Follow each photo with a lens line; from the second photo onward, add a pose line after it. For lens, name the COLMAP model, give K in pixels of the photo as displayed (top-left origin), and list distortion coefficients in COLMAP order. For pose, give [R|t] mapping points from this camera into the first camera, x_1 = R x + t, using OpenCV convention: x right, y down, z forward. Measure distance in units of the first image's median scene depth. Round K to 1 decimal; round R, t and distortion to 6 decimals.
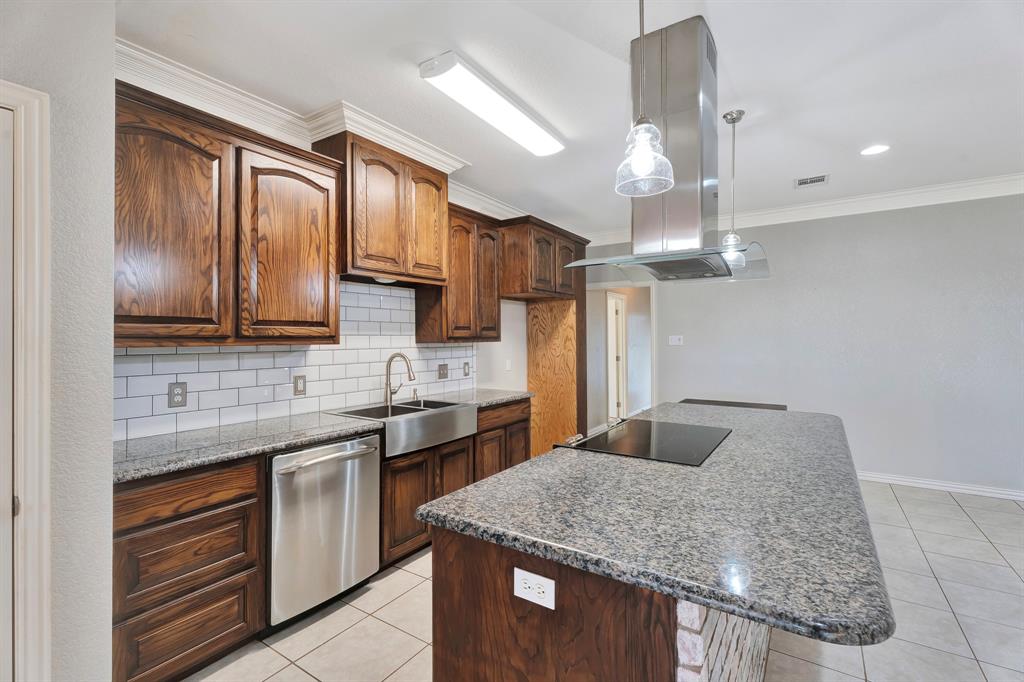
lens RADIAL K [[461.5, 0, 507.1], [0, 461.5, 337.1], [0, 0, 1]] dist [0.004369, 0.000084]
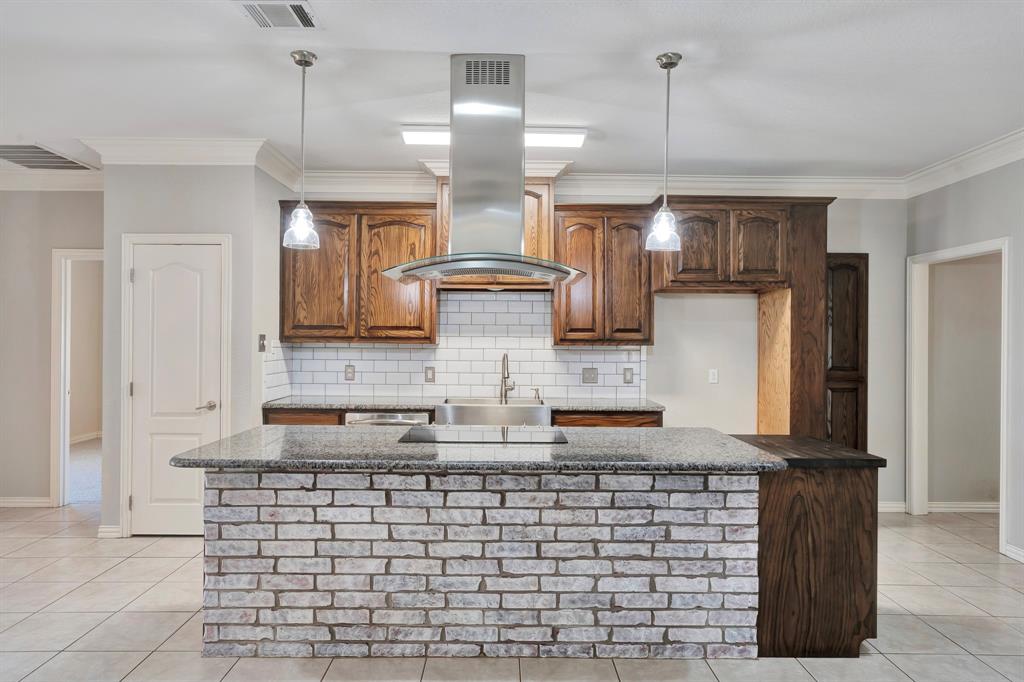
lens RADIAL K [[659.3, 0, 509.5], [0, 659.3, 336.7], [0, 0, 1]] dist [-0.008578, 0.003856]
pose [[0.564690, 0.006984, -0.825273, 1.207085], [-0.008550, 0.999960, 0.002612, -0.010173], [0.825259, 0.005581, 0.564728, 0.133002]]
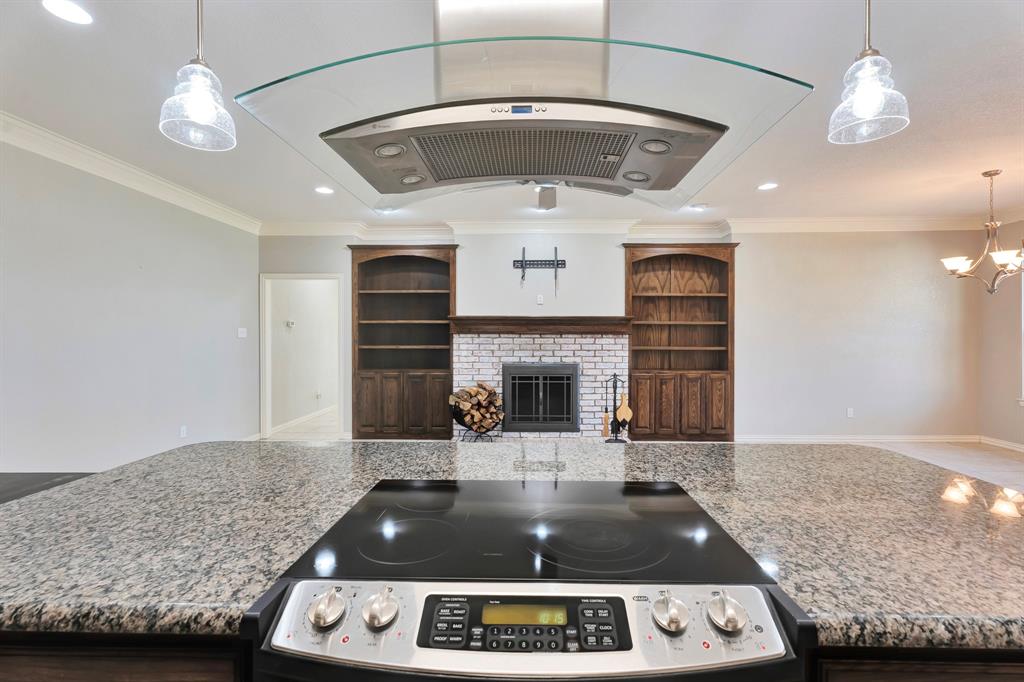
lens RADIAL K [[461.5, 0, 518.4], [0, 461.5, 334.9], [0, 0, 1]] dist [0.004369, 0.000084]
pose [[-0.545334, 0.004101, 0.838209, -0.040171], [0.003535, 0.999990, -0.002593, 0.022499], [-0.838211, 0.001549, -0.545343, 0.941906]]
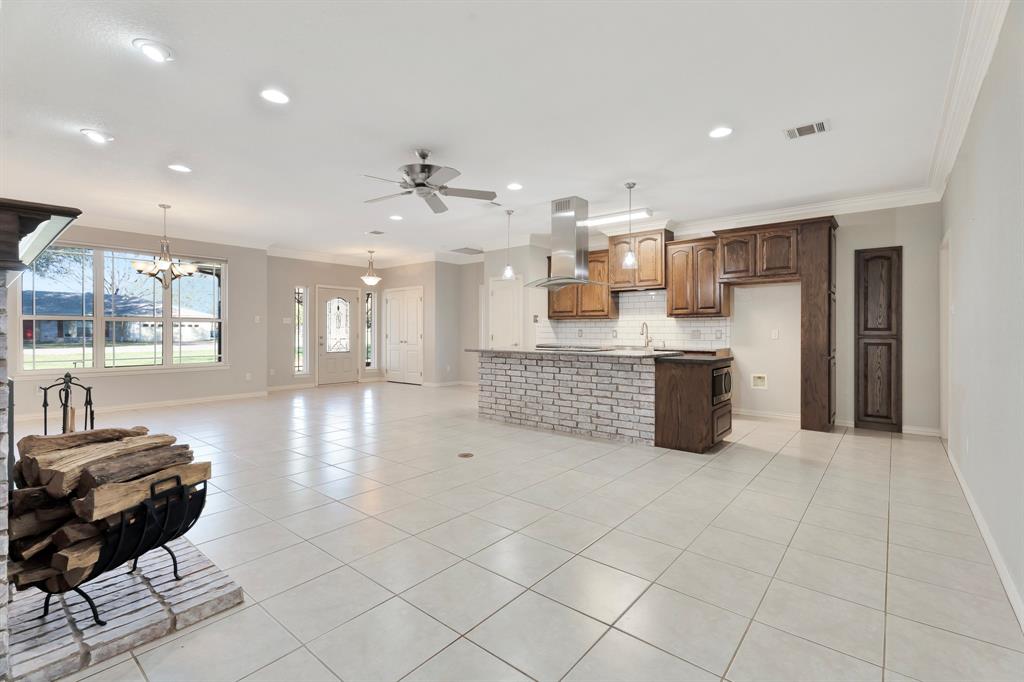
lens RADIAL K [[461.5, 0, 504.6], [0, 461.5, 328.6], [0, 0, 1]] dist [0.004369, 0.000084]
pose [[-0.116767, -0.001240, -0.993159, 2.216623], [0.000545, 0.999999, -0.001313, 0.074942], [0.993159, -0.000694, -0.116766, 0.682058]]
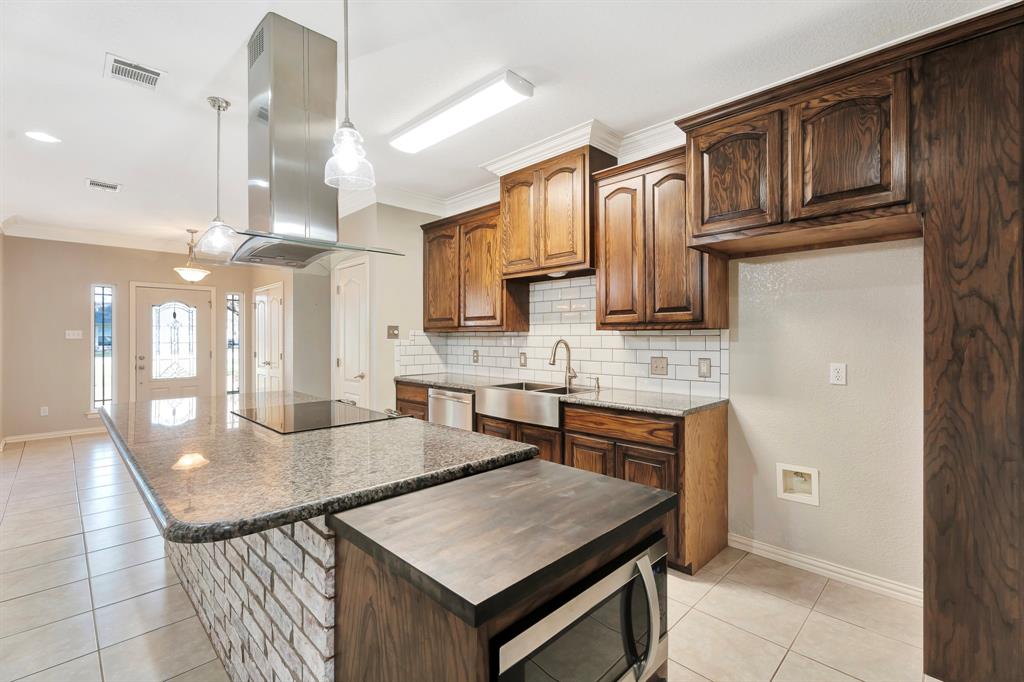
lens RADIAL K [[461.5, 0, 502.2], [0, 461.5, 334.7], [0, 0, 1]] dist [0.004369, 0.000084]
pose [[-0.203018, 0.002897, -0.979171, 0.957302], [0.006934, 0.999975, 0.001521, 0.023466], [0.979151, -0.006481, -0.203033, 1.221241]]
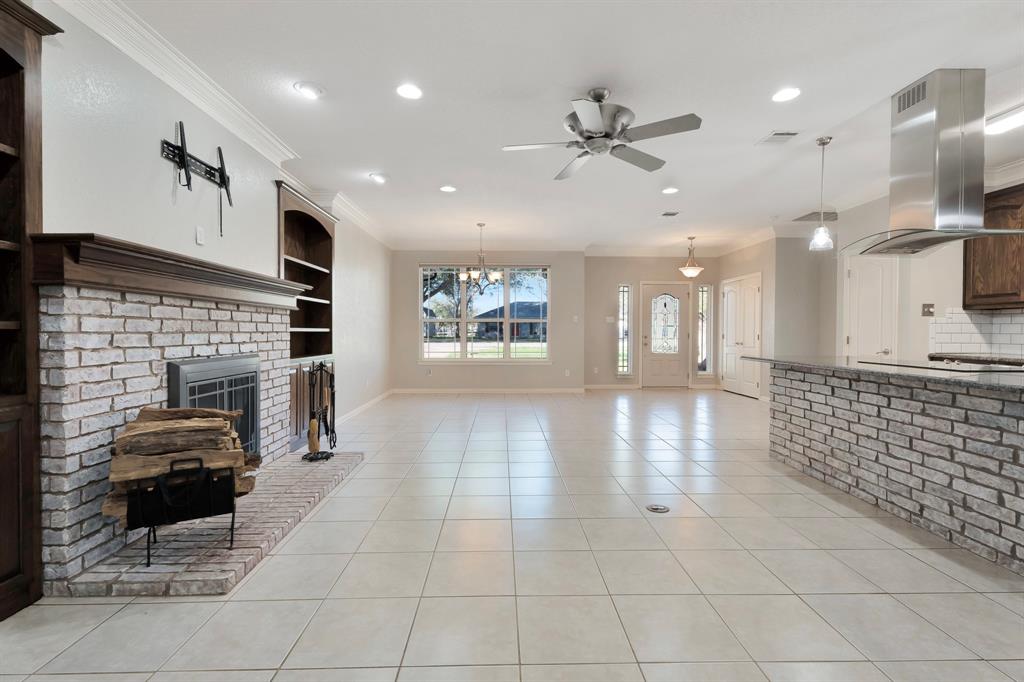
lens RADIAL K [[461.5, 0, 509.3], [0, 461.5, 335.7], [0, 0, 1]] dist [0.004369, 0.000084]
pose [[-0.819786, 0.010364, -0.572576, 1.628911], [0.002590, 0.999893, 0.014391, 0.077282], [0.572664, 0.010314, -0.819726, 1.034601]]
